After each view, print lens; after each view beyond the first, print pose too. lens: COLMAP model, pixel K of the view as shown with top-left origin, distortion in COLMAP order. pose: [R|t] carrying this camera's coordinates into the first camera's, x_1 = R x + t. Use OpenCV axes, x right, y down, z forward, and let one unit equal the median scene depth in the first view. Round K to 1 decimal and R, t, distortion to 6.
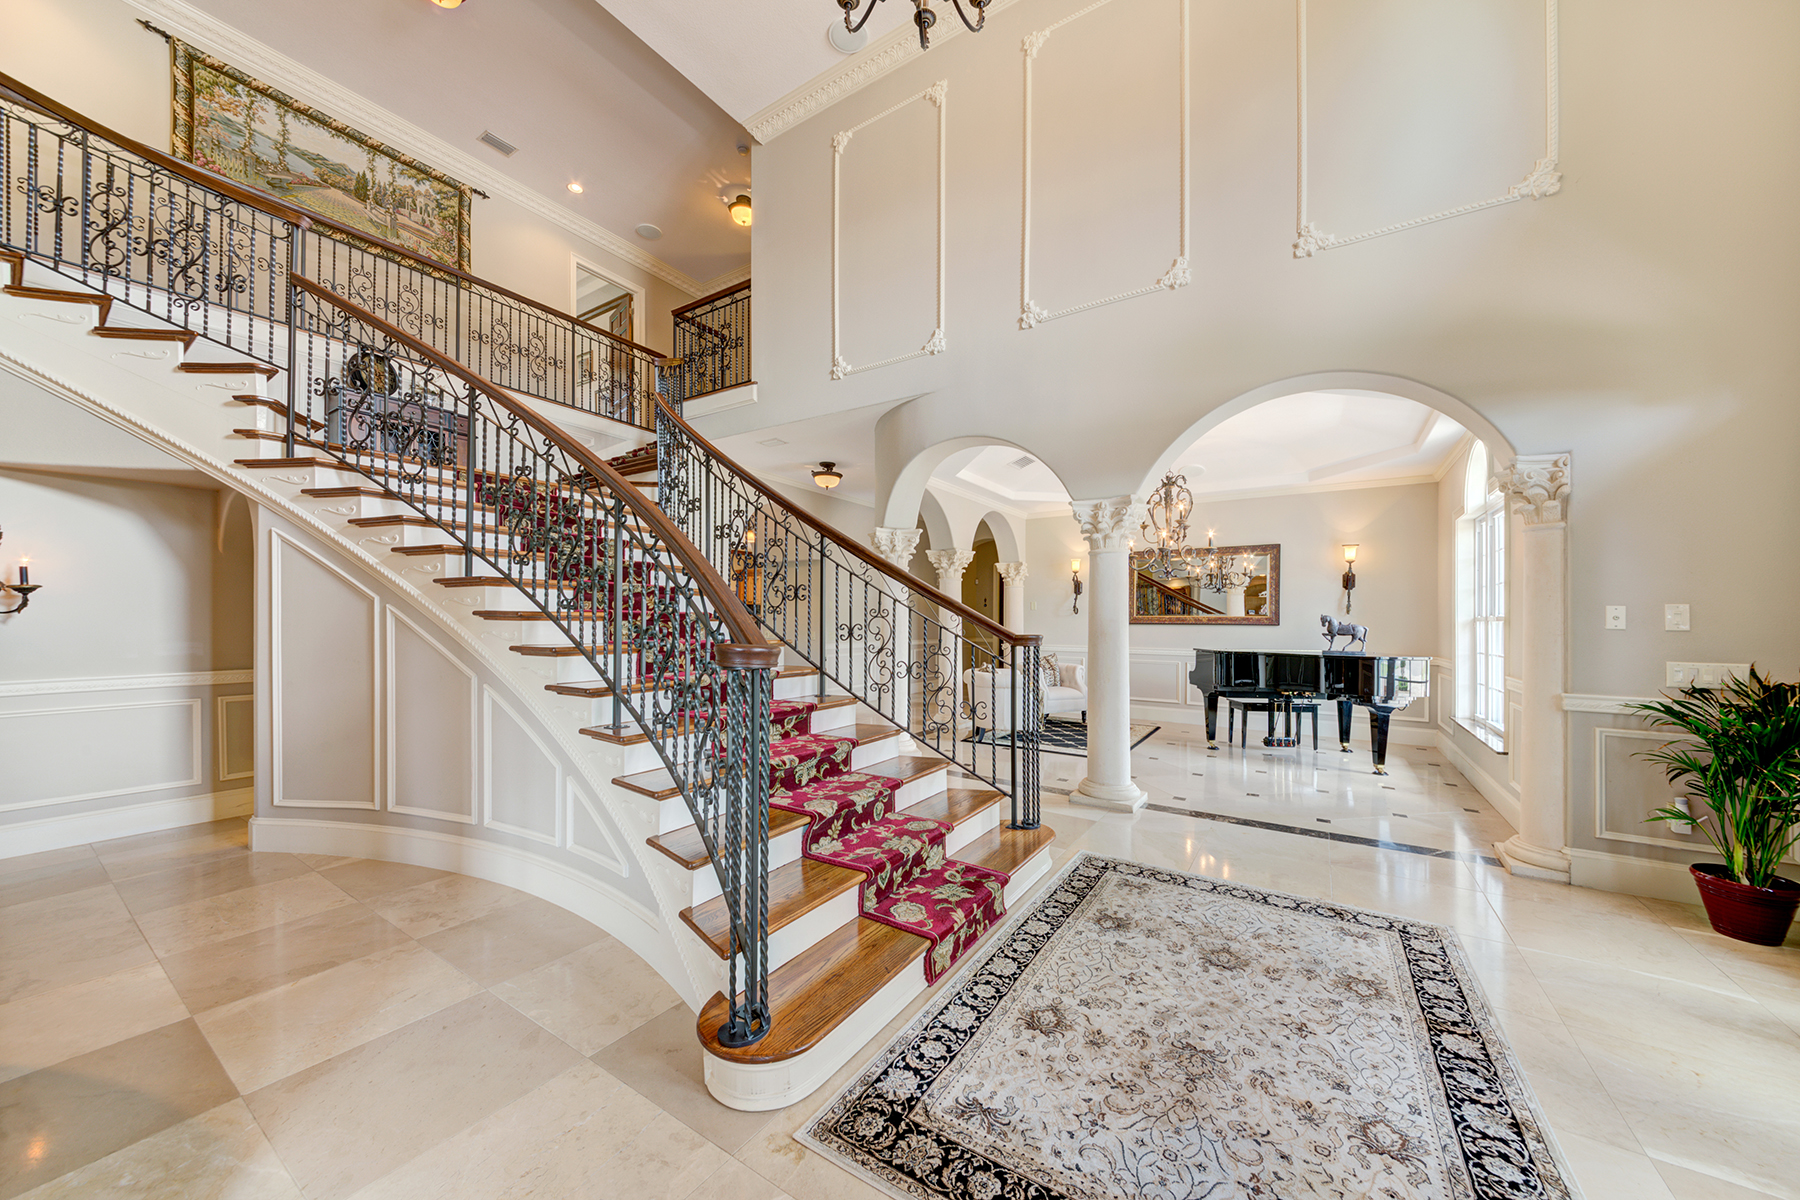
lens RADIAL K [[639.2, 0, 858.5], [0, 639.2, 621.2], [0, 0, 1]] dist [-0.006190, -0.002333]
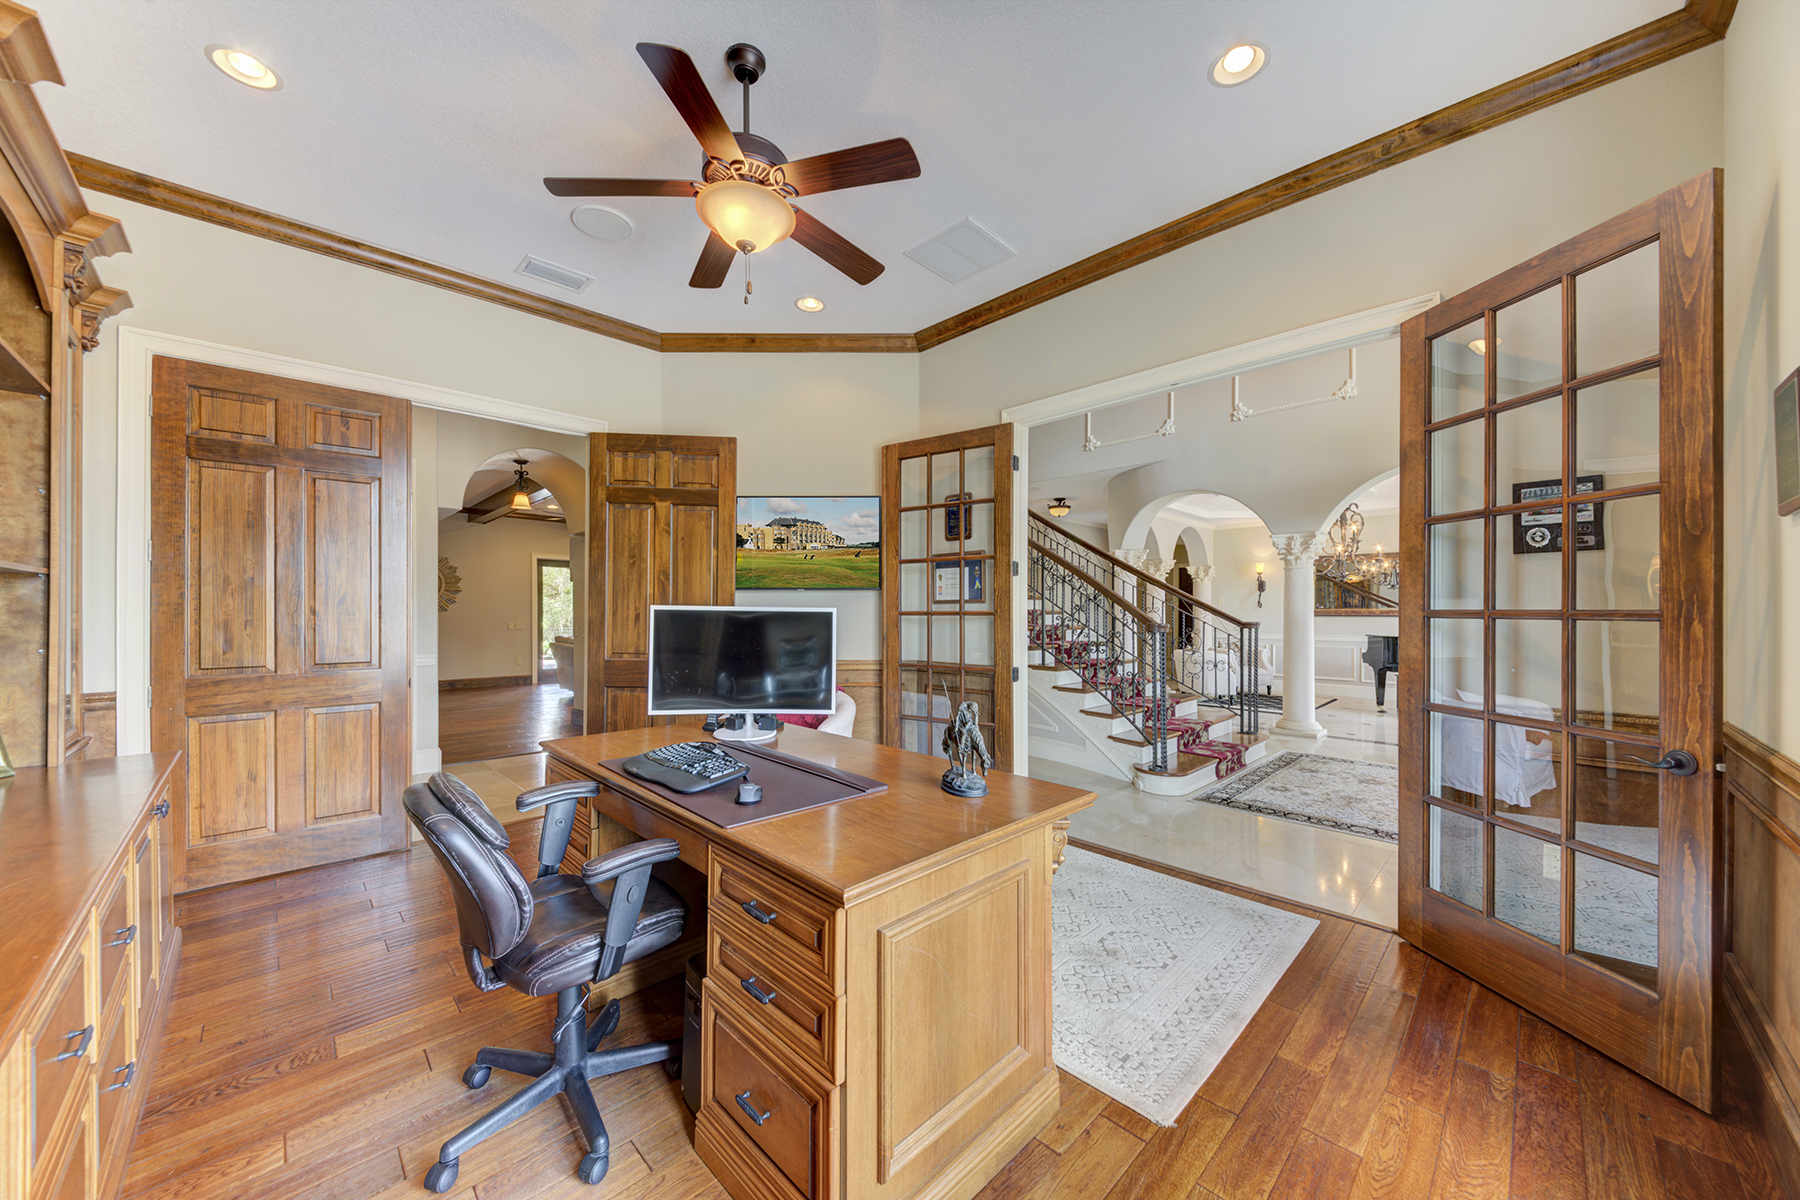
lens RADIAL K [[639.2, 0, 870.2], [0, 639.2, 614.1], [0, 0, 1]] dist [-0.006190, -0.002333]
pose [[0.981291, -0.002099, -0.192521, -0.311441], [0.000699, 0.999973, -0.007339, 0.009373], [0.192531, 0.007067, 0.981265, -0.671592]]
